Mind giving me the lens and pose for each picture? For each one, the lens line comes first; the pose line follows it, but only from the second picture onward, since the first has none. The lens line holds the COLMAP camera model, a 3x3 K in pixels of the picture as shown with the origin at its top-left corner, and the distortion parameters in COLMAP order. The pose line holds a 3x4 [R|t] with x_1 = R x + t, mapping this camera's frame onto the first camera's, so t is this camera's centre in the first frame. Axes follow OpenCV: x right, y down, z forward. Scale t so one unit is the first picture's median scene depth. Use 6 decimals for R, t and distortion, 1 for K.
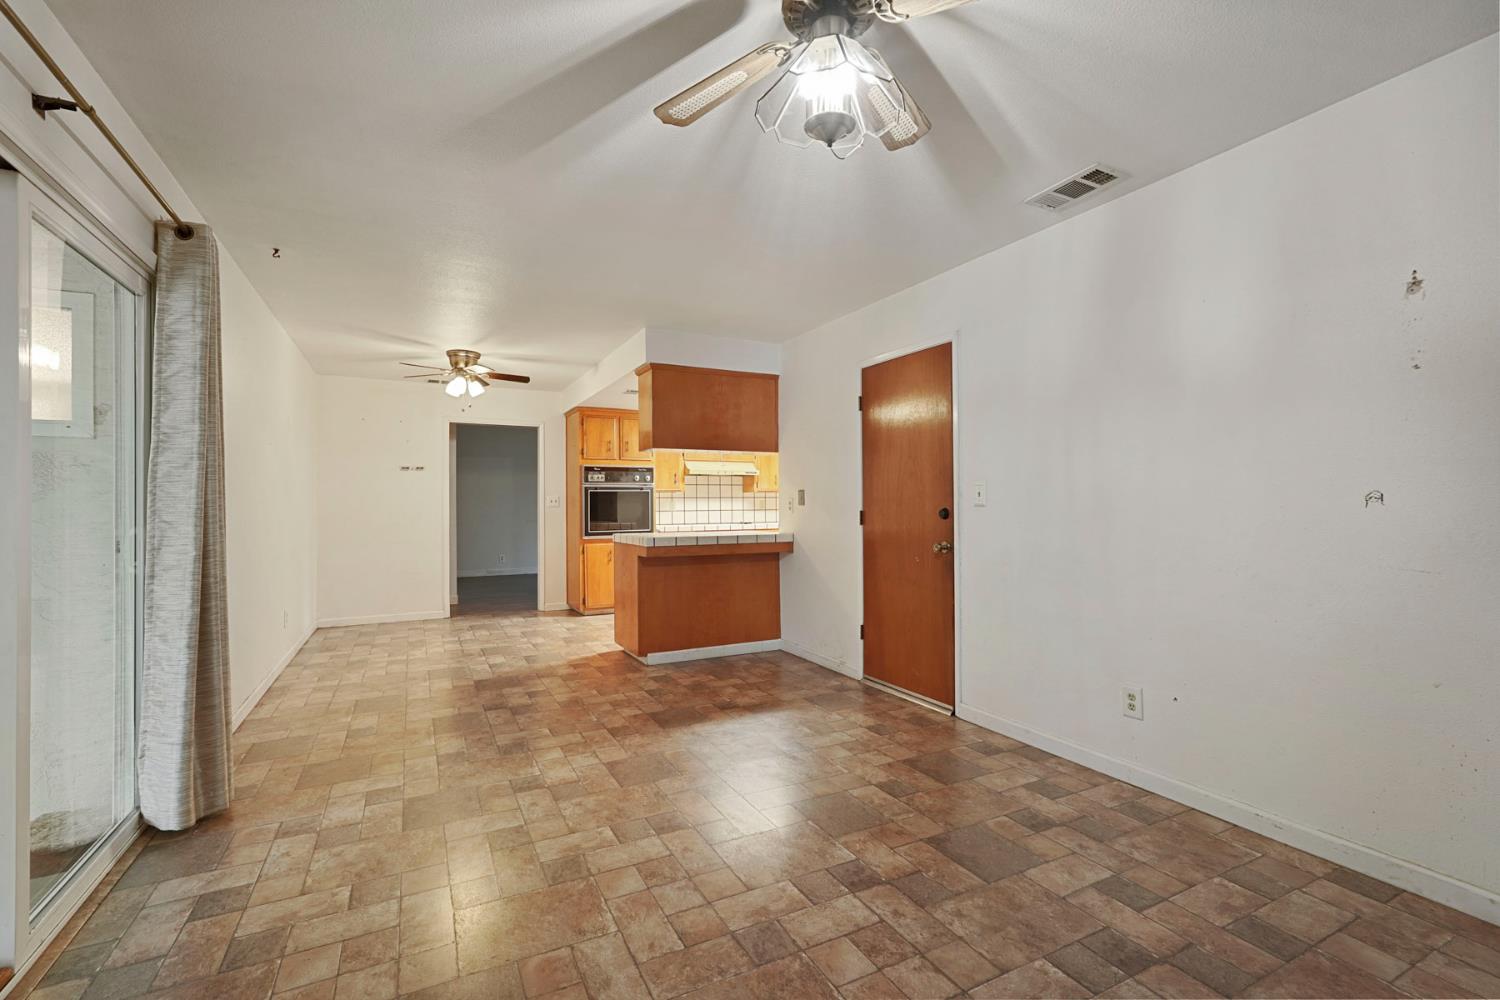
lens RADIAL K [[663.9, 0, 750.9], [0, 663.9, 500.3], [0, 0, 1]] dist [-0.007683, 0.000269]
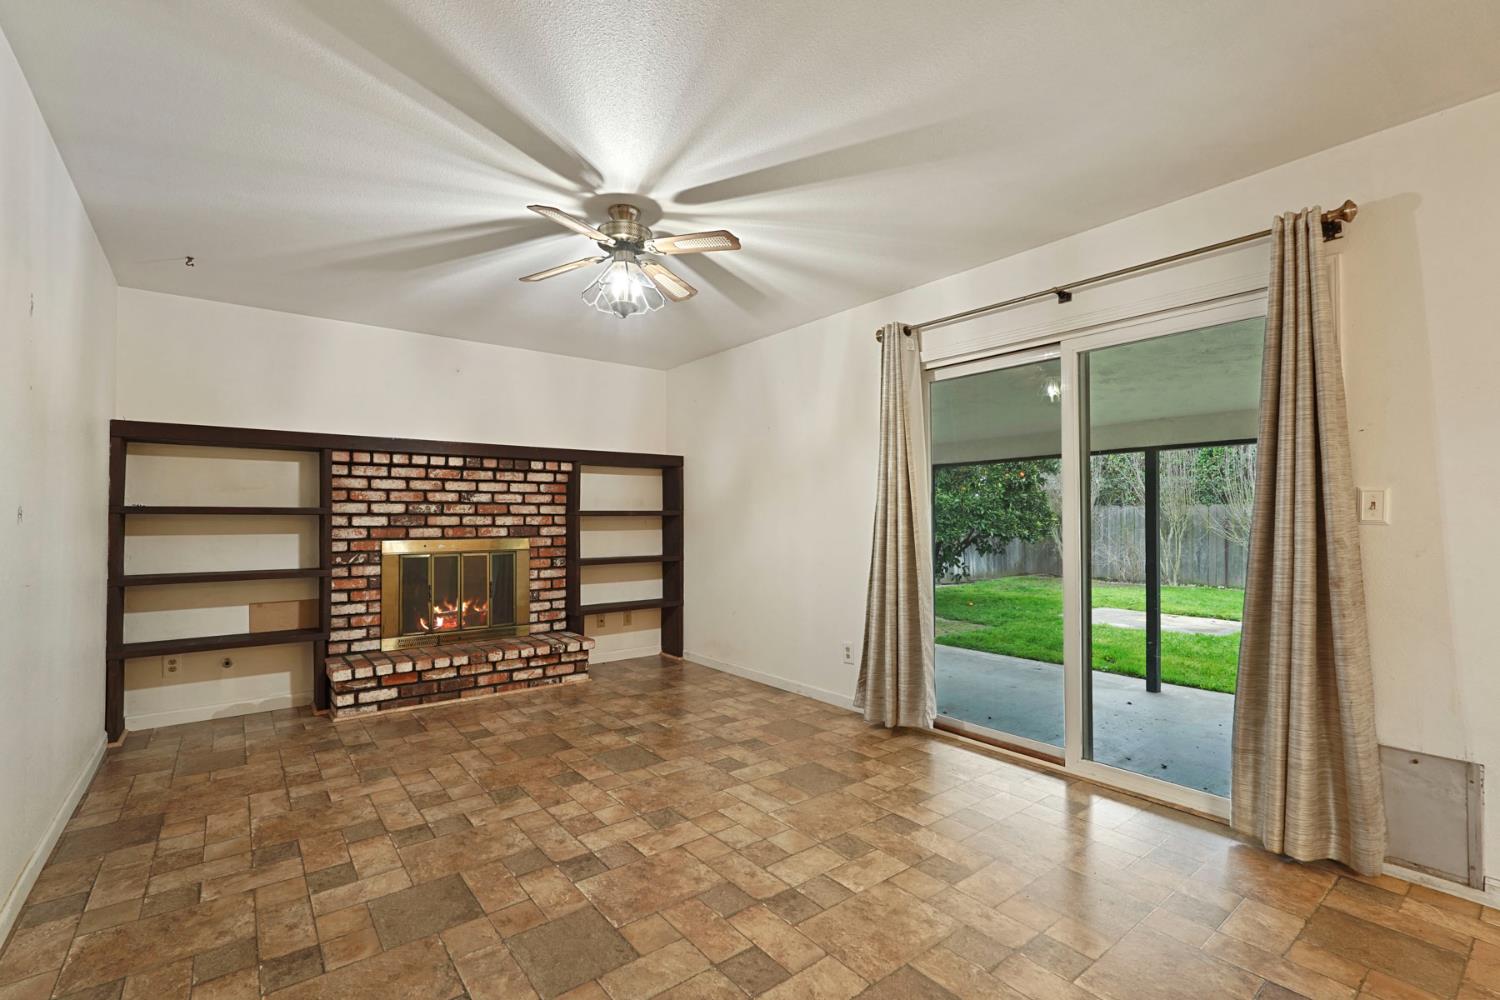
lens RADIAL K [[667.2, 0, 752.6], [0, 667.2, 504.8], [0, 0, 1]] dist [-0.002808, 0.000905]
pose [[-0.981495, 0.001220, -0.191486, 0.044948], [0.006623, 0.999598, -0.027577, 0.007118], [0.191375, -0.028335, -0.981108, 1.010778]]
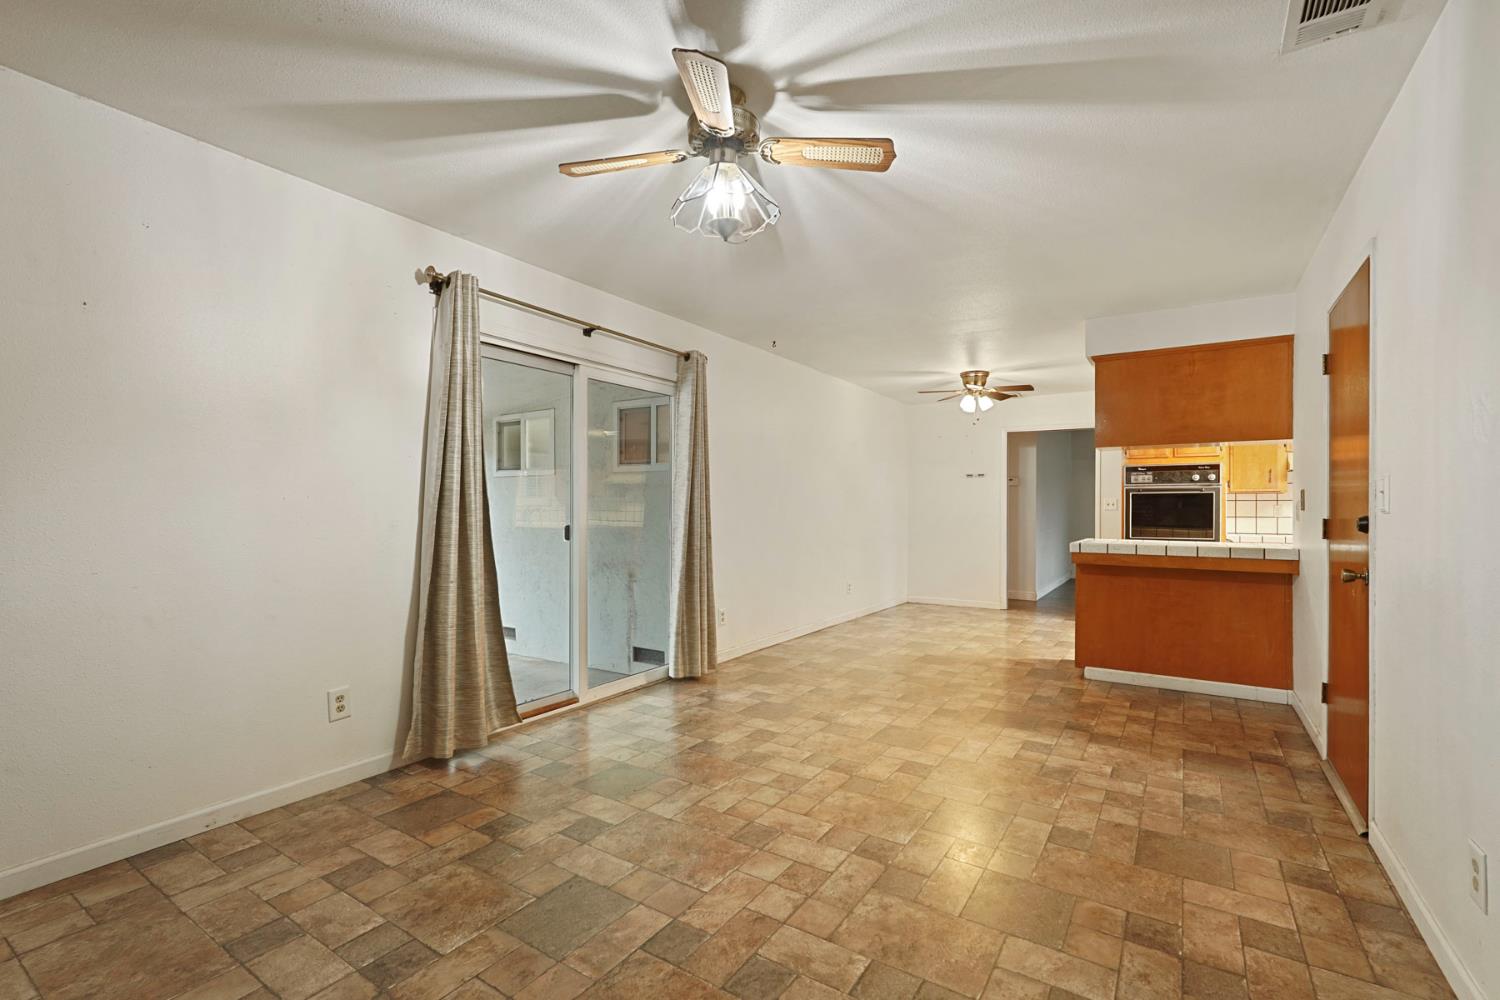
lens RADIAL K [[667.2, 0, 752.6], [0, 667.2, 504.8], [0, 0, 1]] dist [-0.002808, 0.000905]
pose [[0.498087, 0.003147, -0.867121, 0.476724], [-0.001091, 0.999995, 0.003003, -0.000423], [0.867126, -0.000549, 0.498088, 0.132078]]
